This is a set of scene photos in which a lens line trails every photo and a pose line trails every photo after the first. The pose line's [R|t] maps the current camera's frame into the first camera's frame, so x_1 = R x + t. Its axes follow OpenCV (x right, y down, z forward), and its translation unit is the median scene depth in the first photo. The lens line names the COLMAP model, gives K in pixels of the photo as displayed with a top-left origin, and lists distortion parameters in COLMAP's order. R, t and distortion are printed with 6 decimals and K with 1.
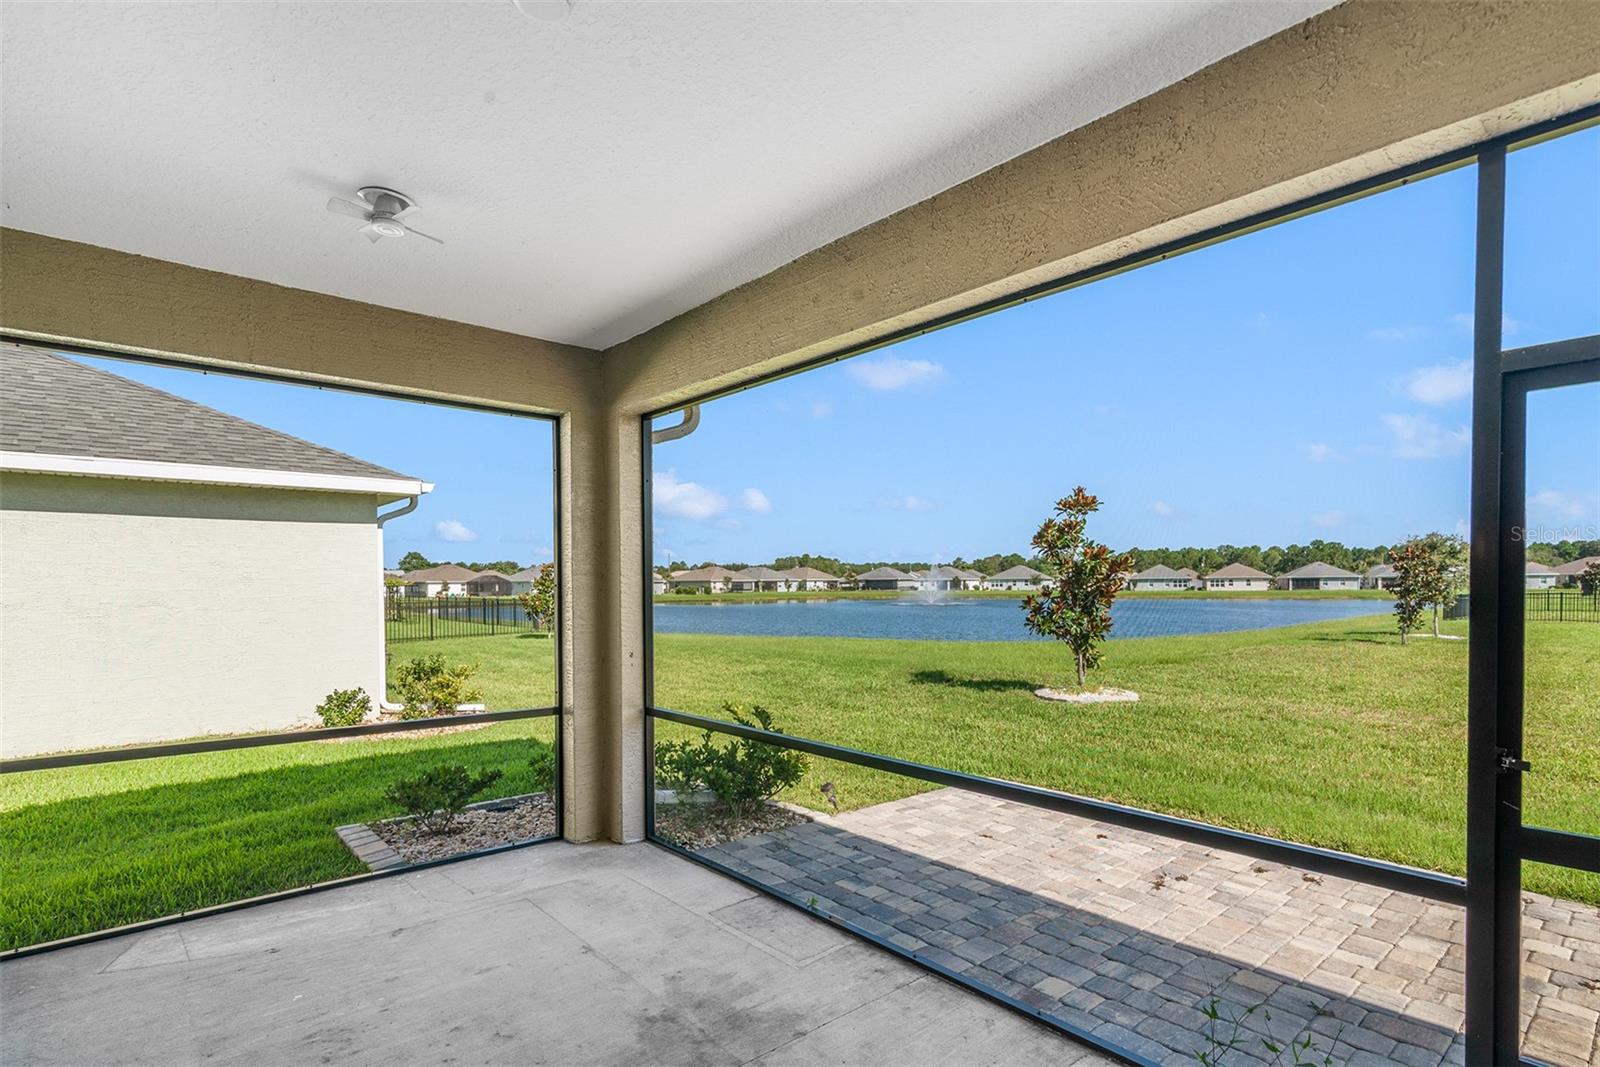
lens RADIAL K [[767.0, 0, 852.9], [0, 767.0, 603.9], [0, 0, 1]] dist [0.008605, -0.001083]
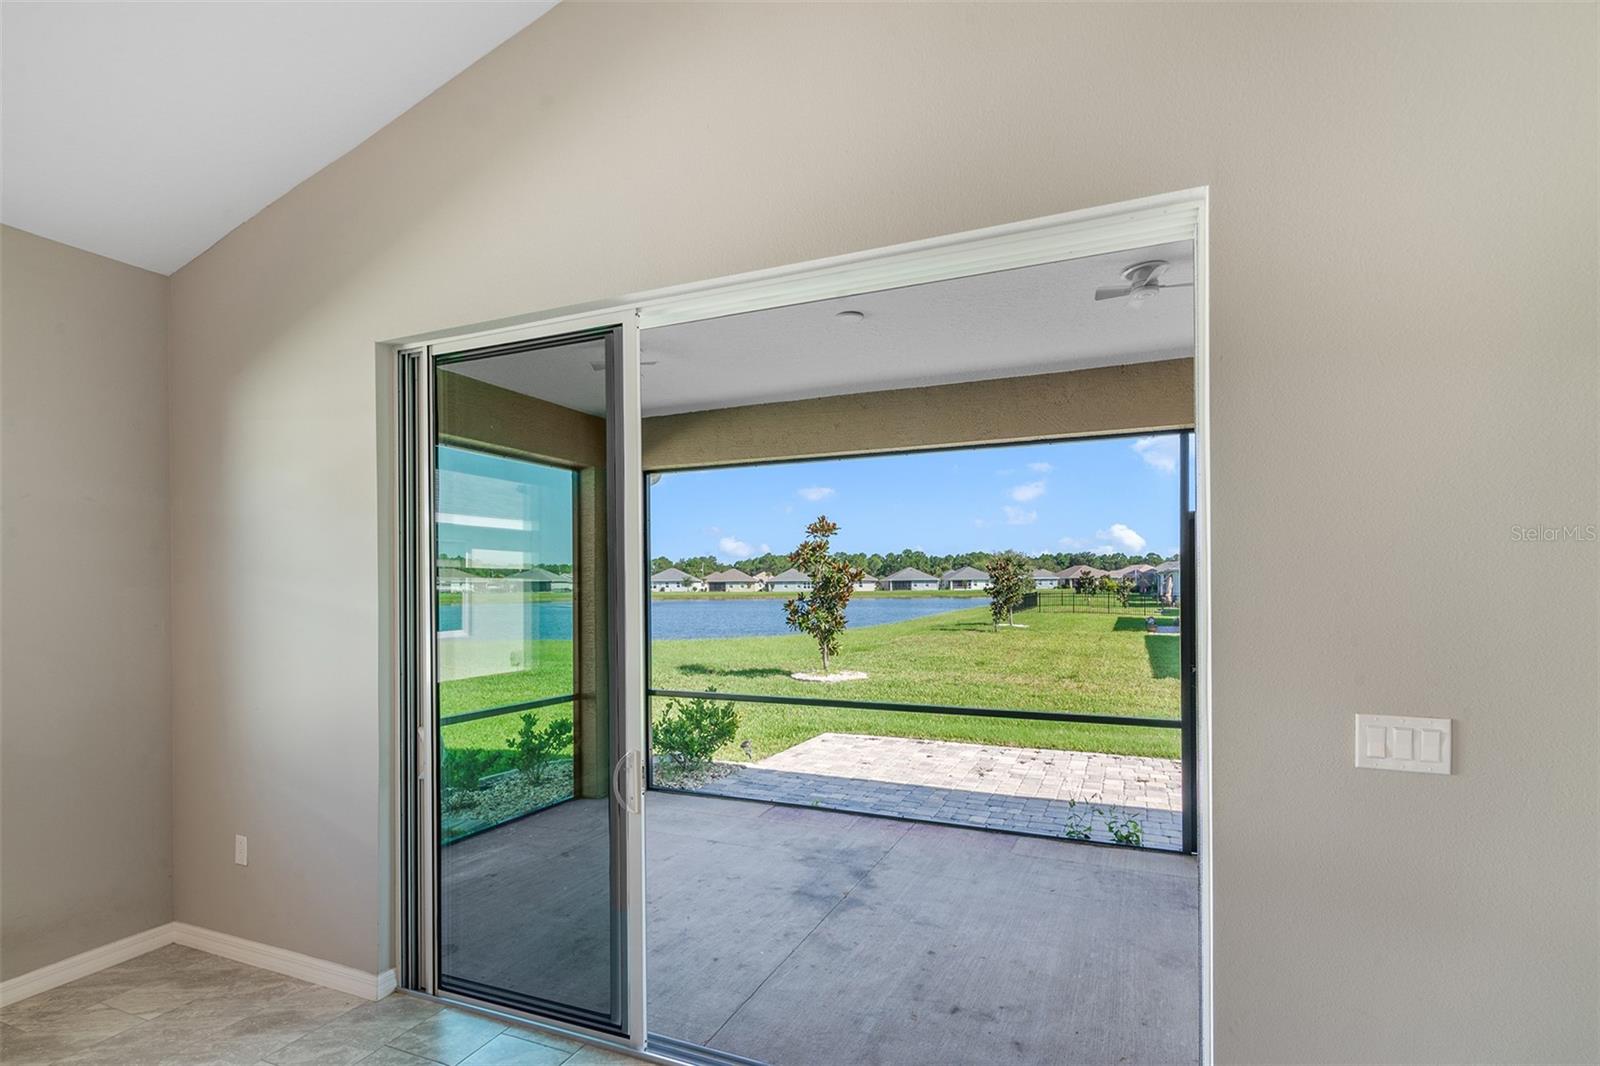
lens RADIAL K [[767.0, 0, 803.4], [0, 767.0, 589.8], [0, 0, 1]] dist [0.008605, -0.001083]
pose [[0.906278, -0.003675, 0.422667, -0.284586], [0.011433, 0.999809, -0.015821, -0.007174], [-0.422528, 0.019171, 0.906147, -0.157343]]
